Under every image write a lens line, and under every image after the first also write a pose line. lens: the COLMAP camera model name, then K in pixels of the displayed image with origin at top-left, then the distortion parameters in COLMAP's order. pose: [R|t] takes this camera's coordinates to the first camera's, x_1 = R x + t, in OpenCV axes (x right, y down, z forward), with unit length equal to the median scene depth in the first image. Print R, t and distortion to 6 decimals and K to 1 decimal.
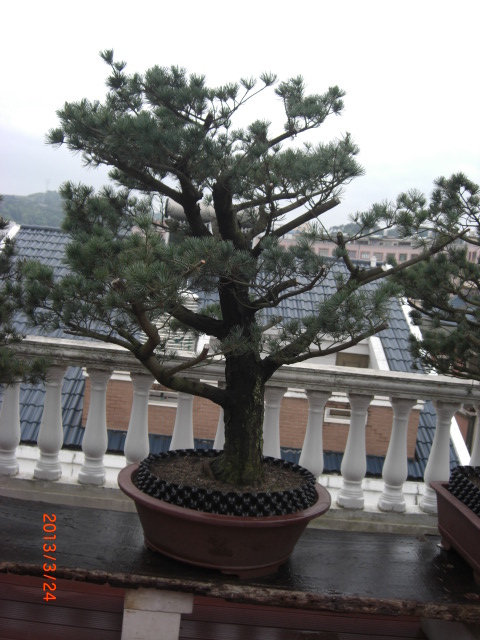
lens RADIAL K [[728.4, 0, 240.2], [0, 728.4, 320.0], [0, 0, 1]] dist [-0.103397, 0.000000]
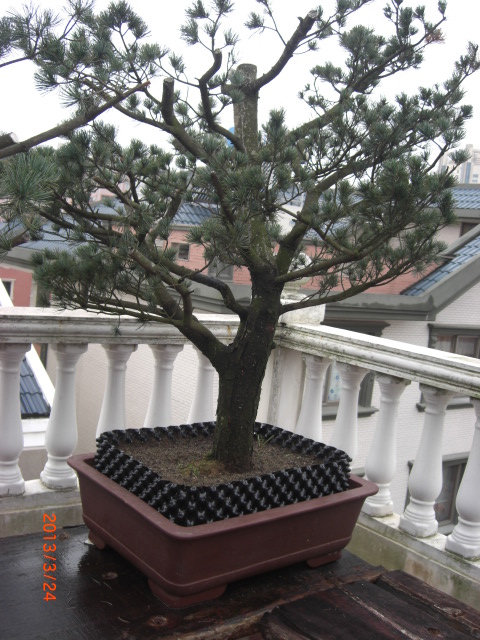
lens RADIAL K [[728.4, 0, 238.9], [0, 728.4, 320.9], [0, 0, 1]] dist [-0.103397, 0.000000]
pose [[0.830169, -0.070070, 0.553092, 0.016904], [0.010484, 0.993857, 0.110172, 0.010462], [-0.557414, -0.085663, 0.825804, 0.335018]]
